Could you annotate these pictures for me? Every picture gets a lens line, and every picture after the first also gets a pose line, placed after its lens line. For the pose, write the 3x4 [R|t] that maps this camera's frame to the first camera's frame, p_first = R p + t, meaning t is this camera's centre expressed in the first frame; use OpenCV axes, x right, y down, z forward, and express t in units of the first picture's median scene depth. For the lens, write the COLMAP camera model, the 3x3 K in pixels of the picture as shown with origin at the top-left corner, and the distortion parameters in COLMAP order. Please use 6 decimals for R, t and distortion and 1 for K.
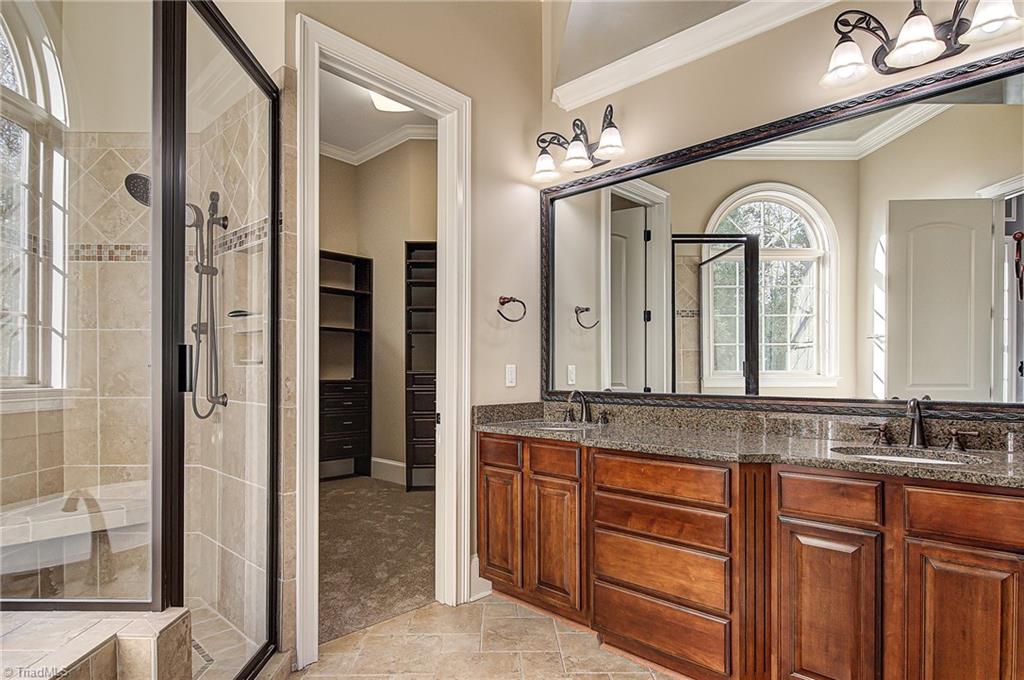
lens RADIAL K [[537.0, 0, 510.1], [0, 537.0, 382.0], [0, 0, 1]] dist [-0.018724, -0.000051]
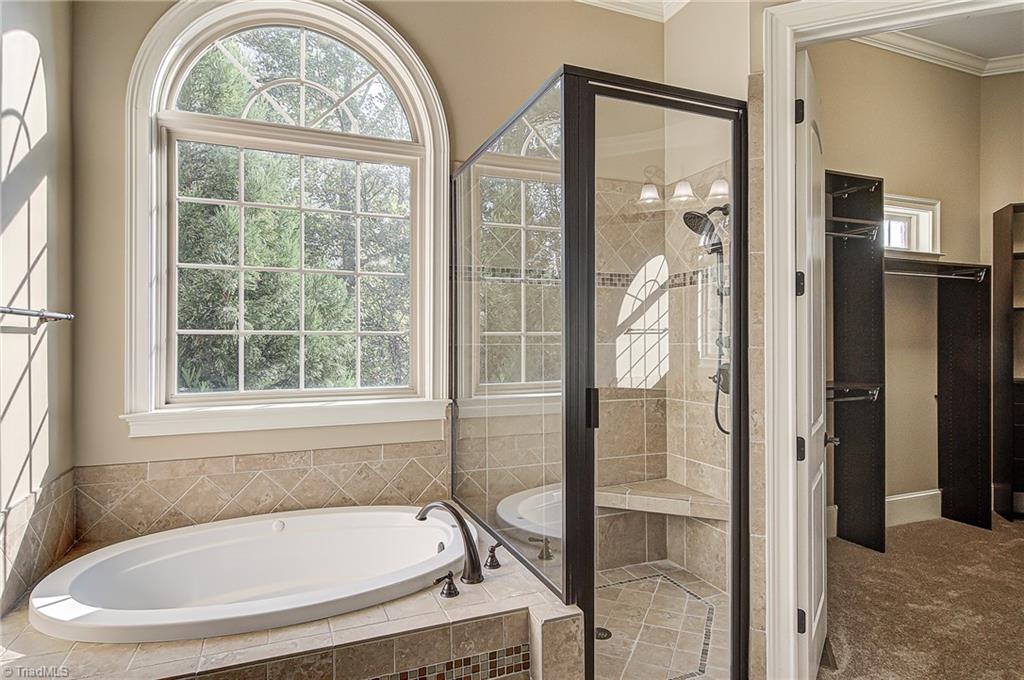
lens RADIAL K [[550.2, 0, 508.0], [0, 550.2, 347.9], [0, 0, 1]] dist [-0.044552, 0.030356]
pose [[0.342874, -0.000605, -0.939381, 0.309818], [-0.015026, 0.999868, -0.006129, -0.099129], [0.939261, 0.016217, 0.342820, 0.271530]]
